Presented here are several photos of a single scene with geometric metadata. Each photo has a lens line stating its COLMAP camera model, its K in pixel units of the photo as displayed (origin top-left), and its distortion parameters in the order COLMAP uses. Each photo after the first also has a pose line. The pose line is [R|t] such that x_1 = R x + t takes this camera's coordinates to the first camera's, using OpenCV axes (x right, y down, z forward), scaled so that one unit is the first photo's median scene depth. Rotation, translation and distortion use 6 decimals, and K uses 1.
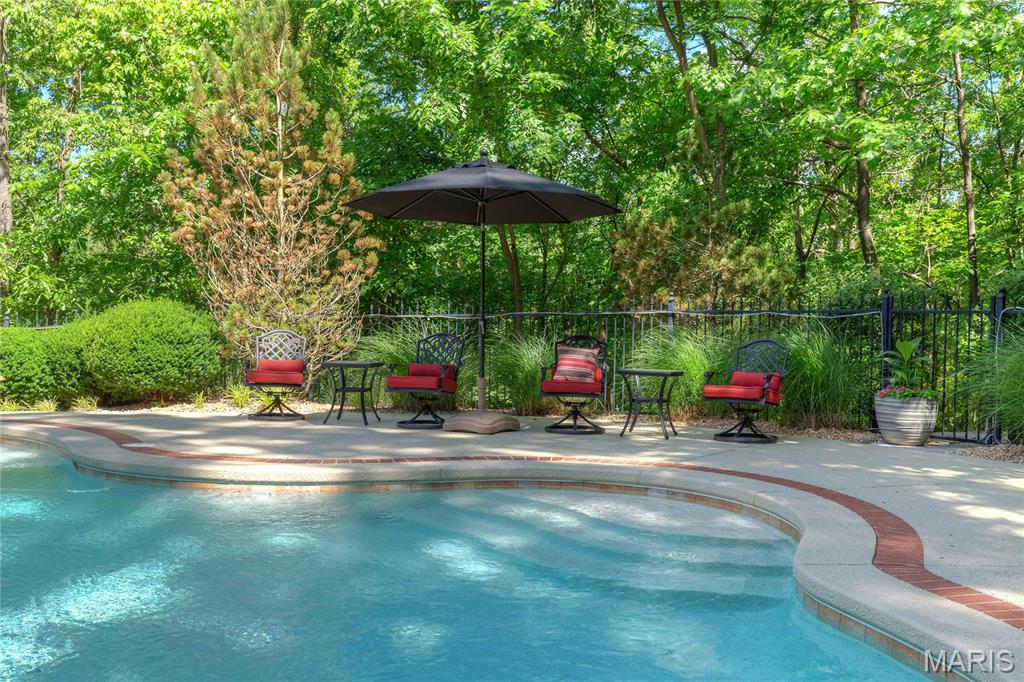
lens RADIAL K [[965.0, 0, 512.7], [0, 965.0, 341.2], [0, 0, 1]] dist [-0.007411, 0.000000]
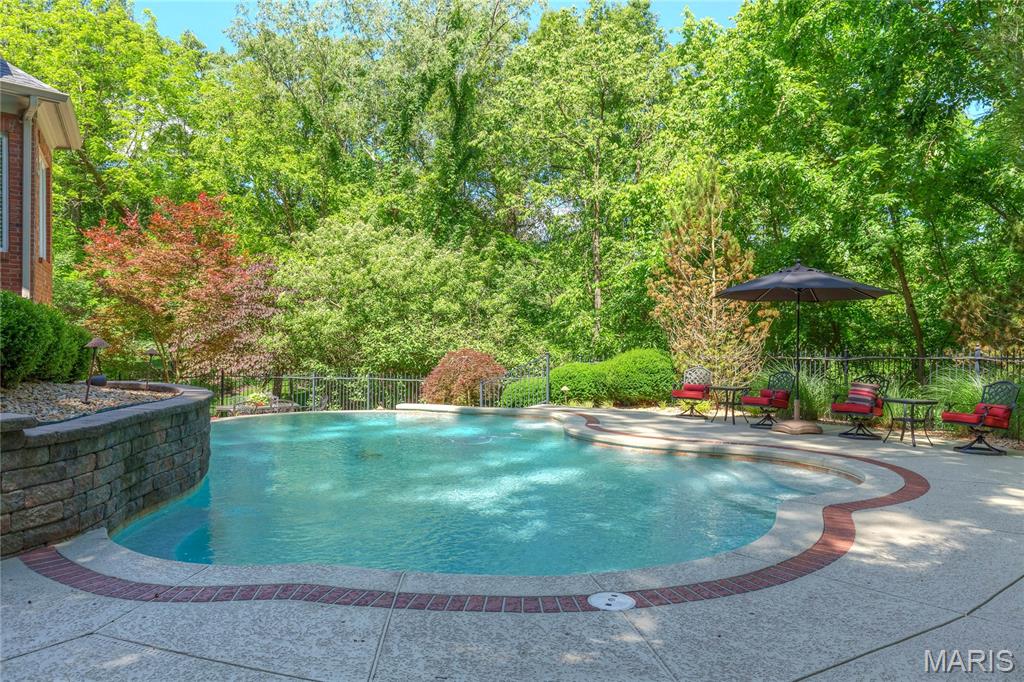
lens RADIAL K [[713.5, 0, 511.3], [0, 713.5, 342.1], [0, 0, 1]] dist [-0.004886, 0.003032]
pose [[0.760463, -0.003285, -0.649373, 0.303759], [-0.025997, 0.999032, -0.035498, -0.001479], [0.648861, 0.043876, 0.759641, -0.172659]]
